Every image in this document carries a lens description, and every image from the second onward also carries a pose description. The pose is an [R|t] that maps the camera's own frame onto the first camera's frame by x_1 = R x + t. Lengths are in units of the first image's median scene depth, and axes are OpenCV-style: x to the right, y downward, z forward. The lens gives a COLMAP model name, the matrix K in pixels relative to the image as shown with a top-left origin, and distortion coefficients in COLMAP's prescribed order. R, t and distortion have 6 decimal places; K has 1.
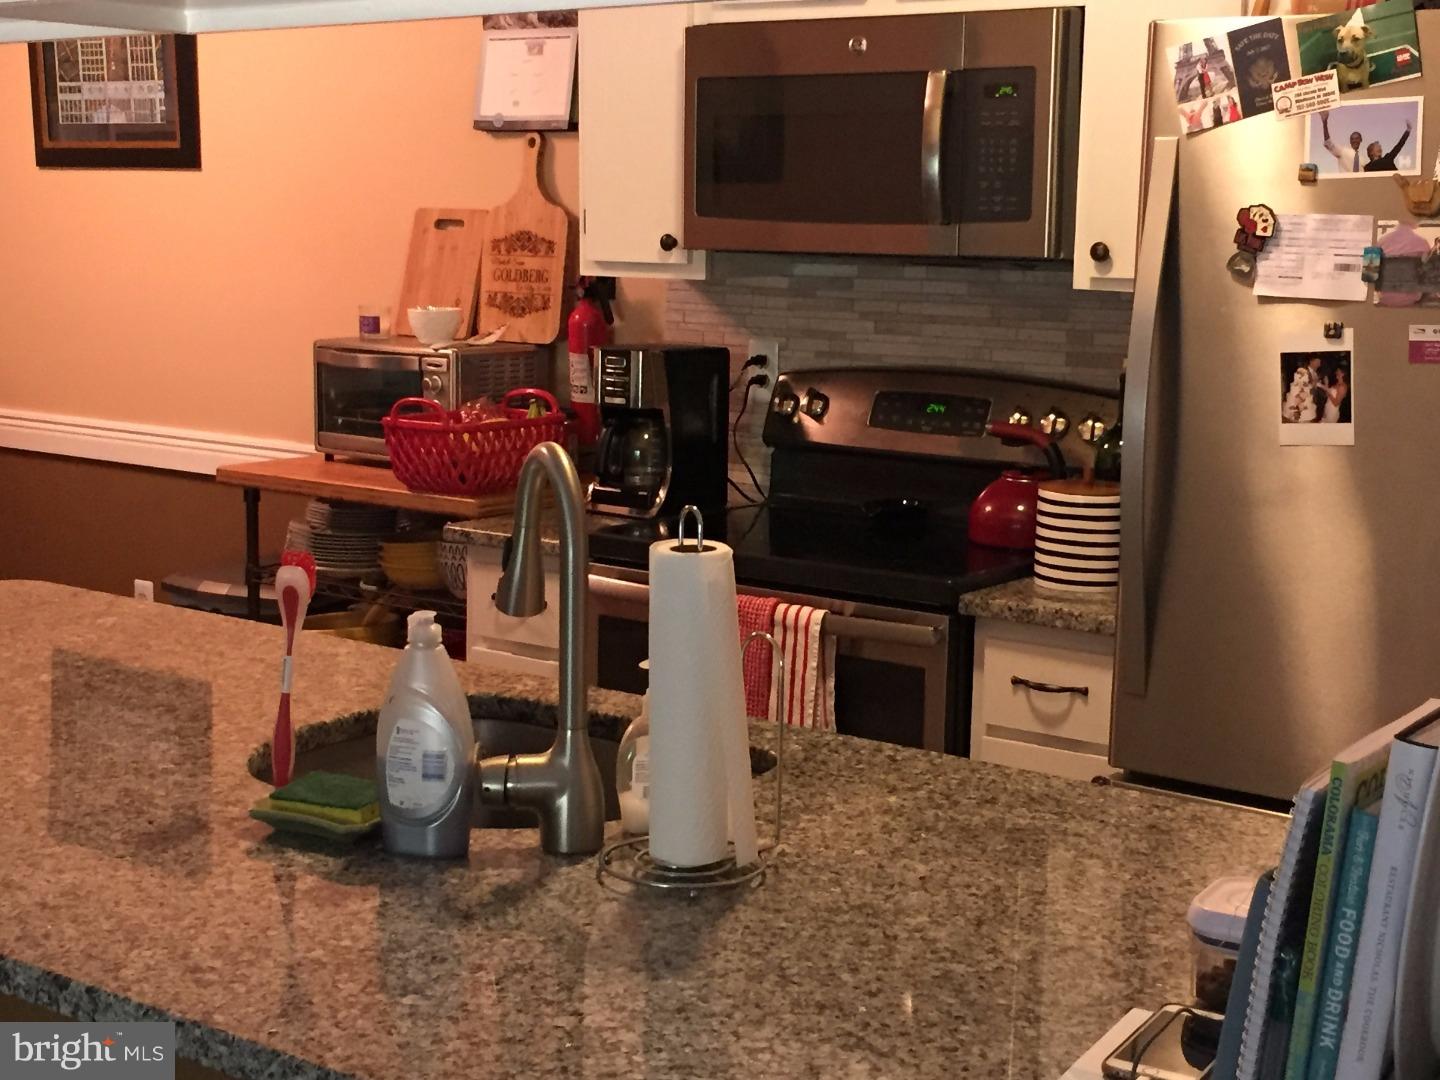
lens RADIAL K [[2118.5, 0, 720.0], [0, 2118.5, 540.0], [0, 0, 1]] dist [-0.014576, 0.006165]
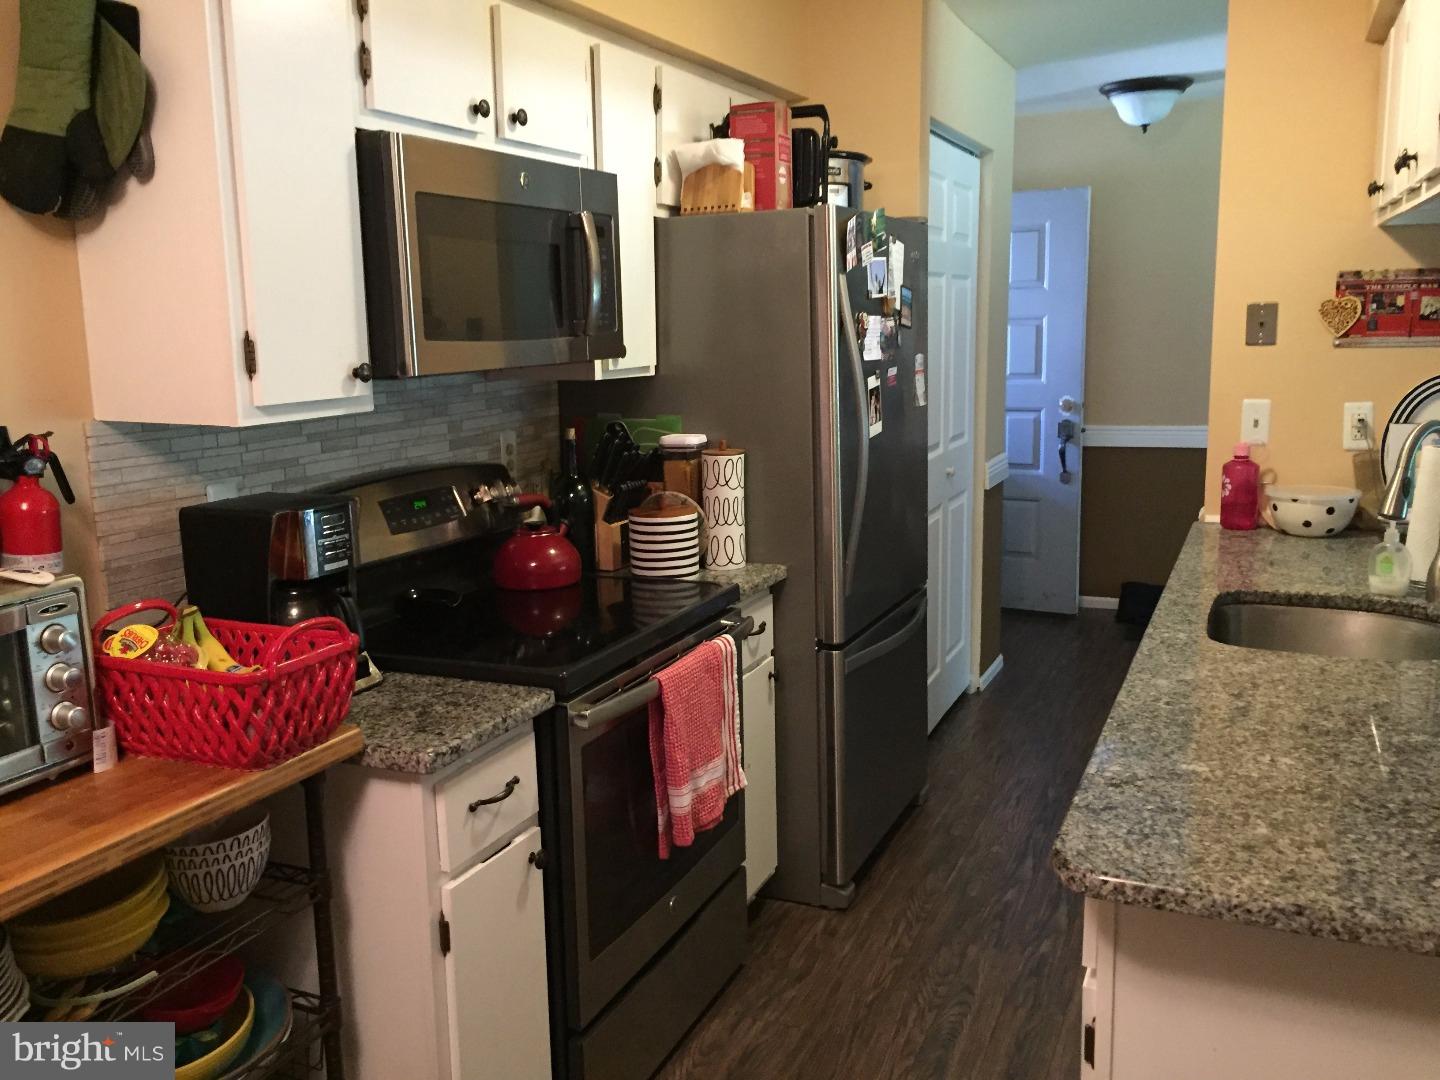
lens RADIAL K [[1227.0, 0, 720.0], [0, 1227.0, 540.0], [0, 0, 1]] dist [0.006526, 0.002540]
pose [[-0.221025, -0.185331, 0.957497, -0.523880], [0.165656, 0.960377, 0.224128, -0.152543], [-0.961096, 0.208153, -0.181566, 0.898873]]
